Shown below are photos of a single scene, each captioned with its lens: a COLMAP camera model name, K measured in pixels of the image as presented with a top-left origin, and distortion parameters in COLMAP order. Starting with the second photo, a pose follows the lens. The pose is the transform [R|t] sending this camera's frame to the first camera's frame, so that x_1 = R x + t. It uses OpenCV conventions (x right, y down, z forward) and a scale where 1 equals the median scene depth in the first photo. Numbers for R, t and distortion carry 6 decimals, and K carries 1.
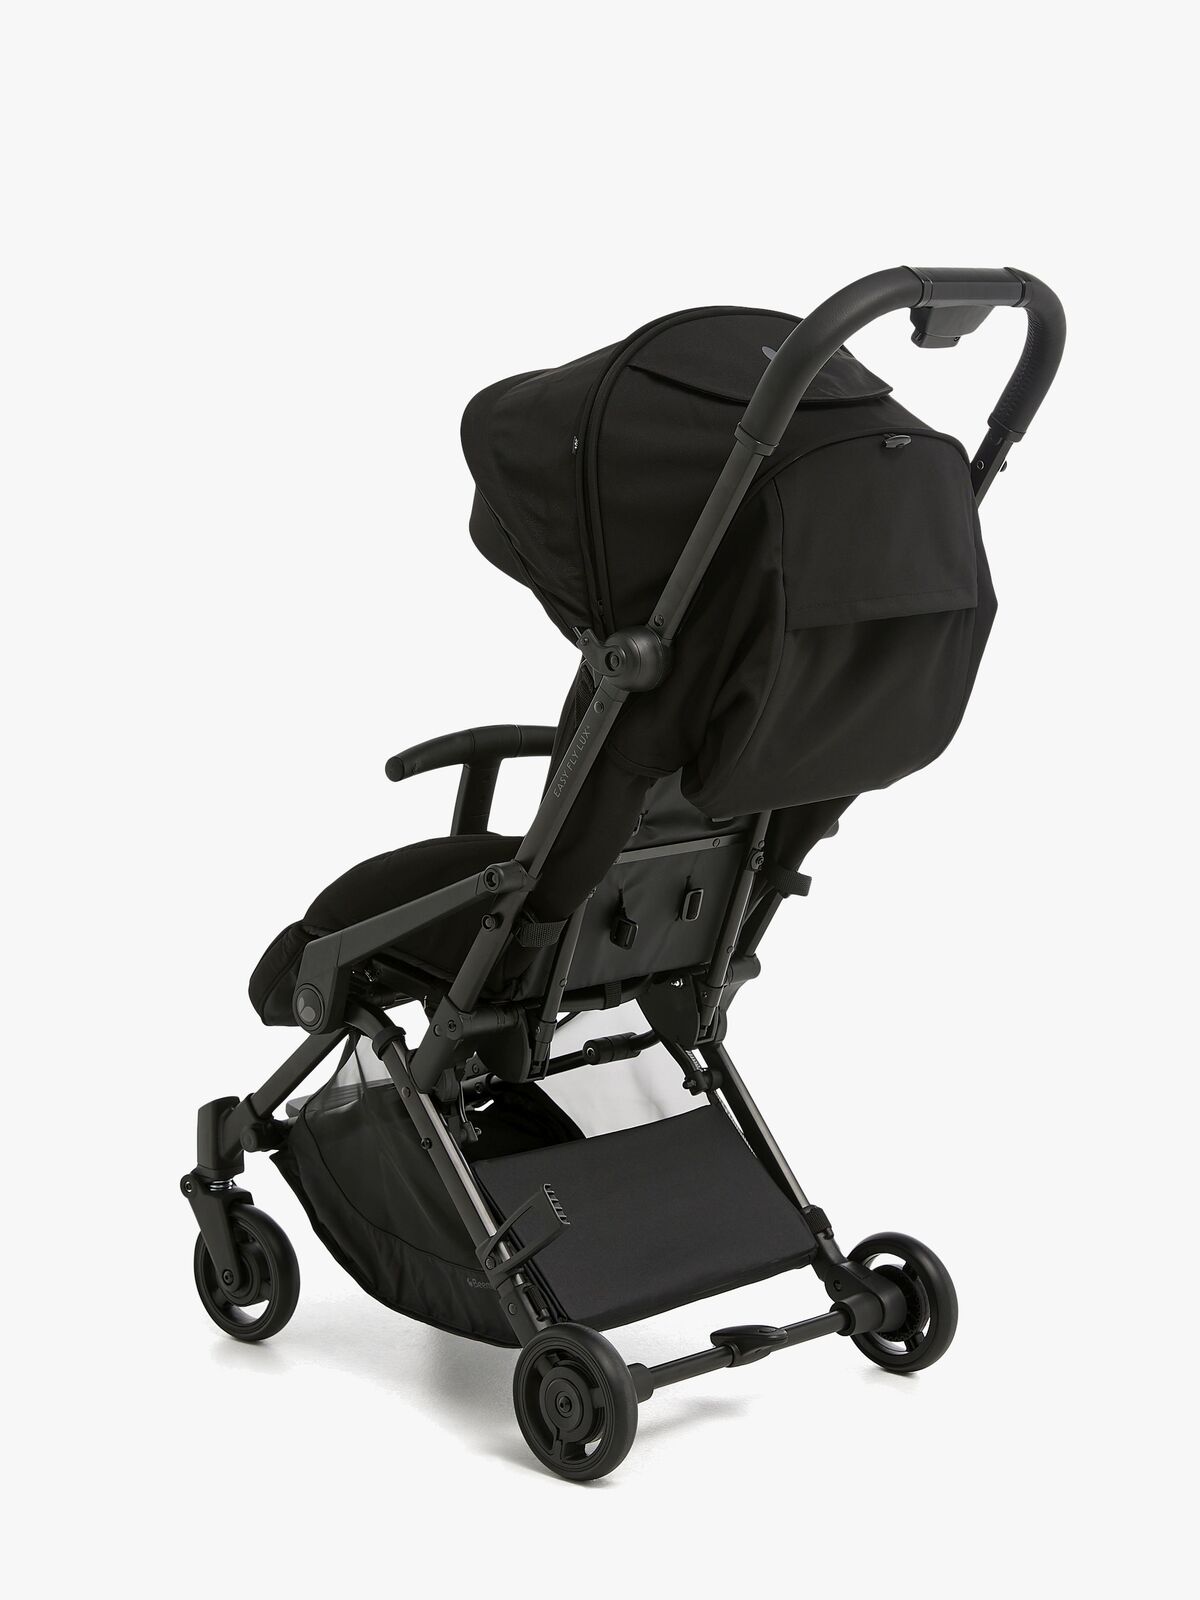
lens RADIAL K [[3527.3, 0, 600.0], [0, 3527.3, 800.0], [0, 0, 1]] dist [-0.121690, -0.015236]
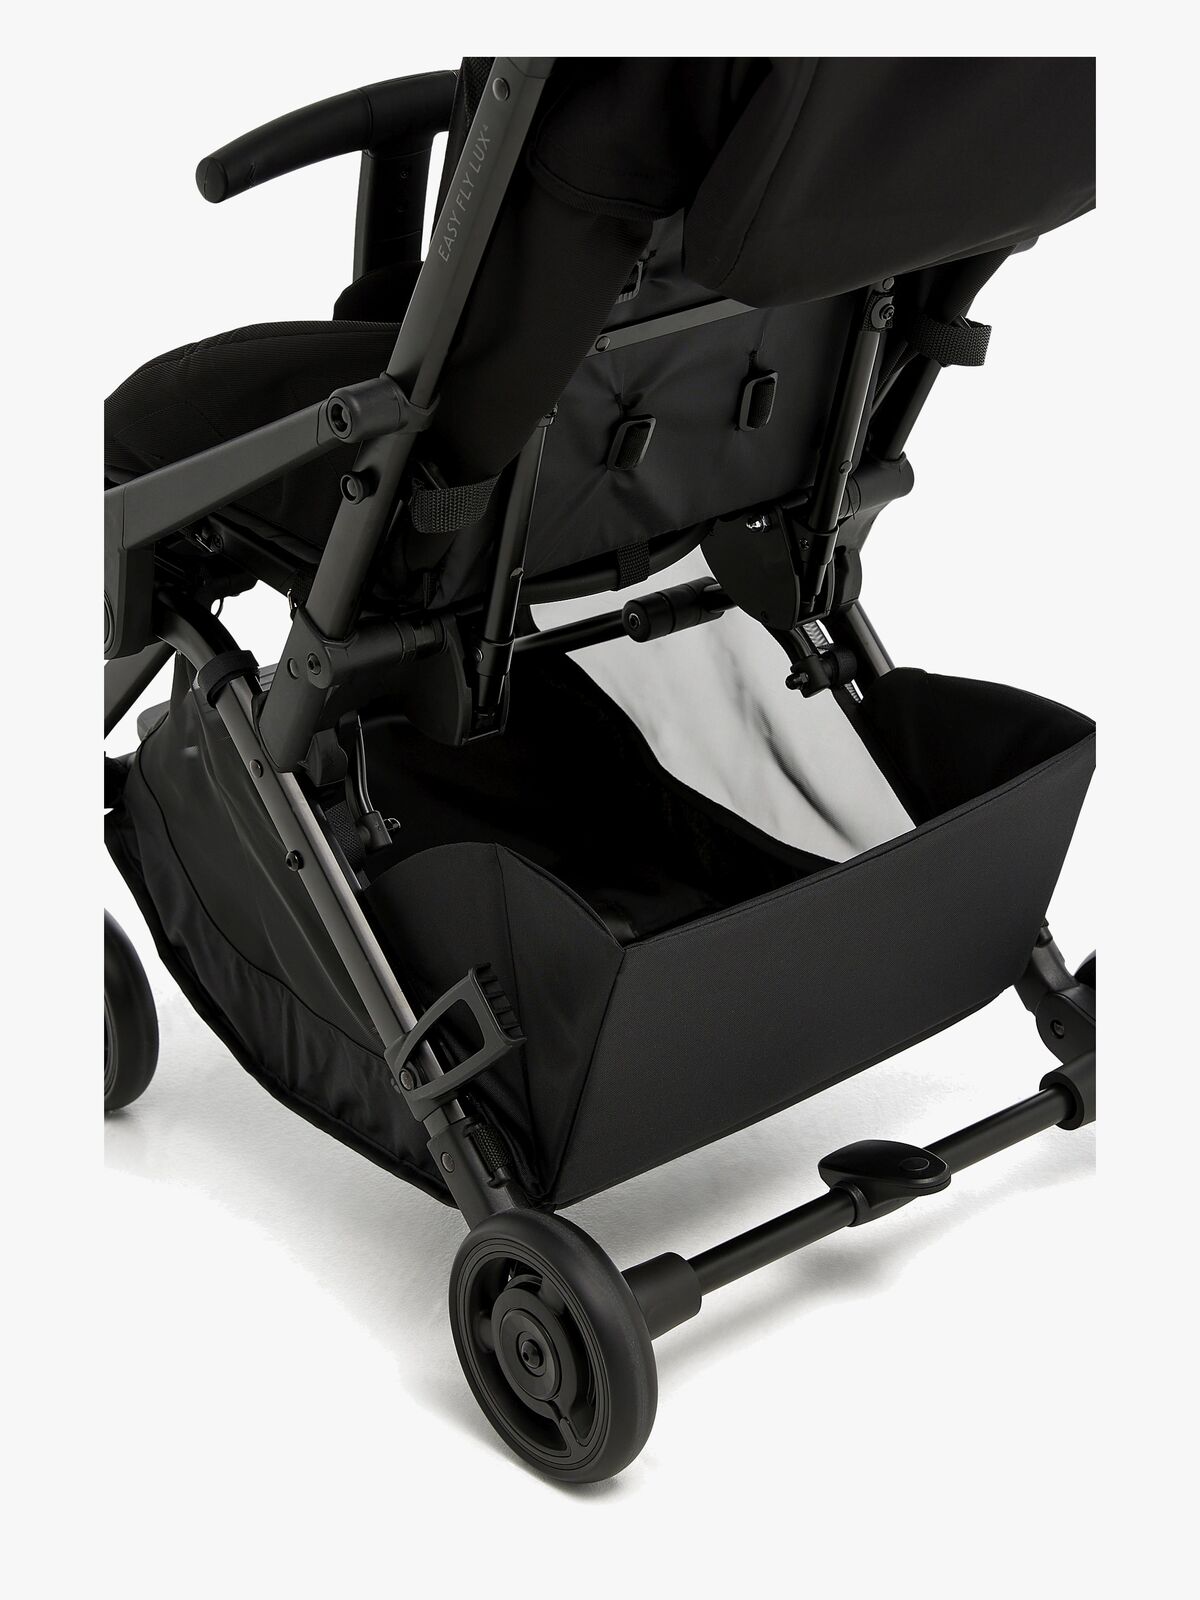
lens RADIAL K [[3527.3, 0, 600.0], [0, 3527.3, 800.0], [0, 0, 1]] dist [-0.121690, -0.015236]
pose [[0.992218, -0.024860, -0.122004, 0.067796], [0.054175, 0.968449, 0.243252, -0.045999], [0.112108, -0.247968, 0.962260, 0.465069]]
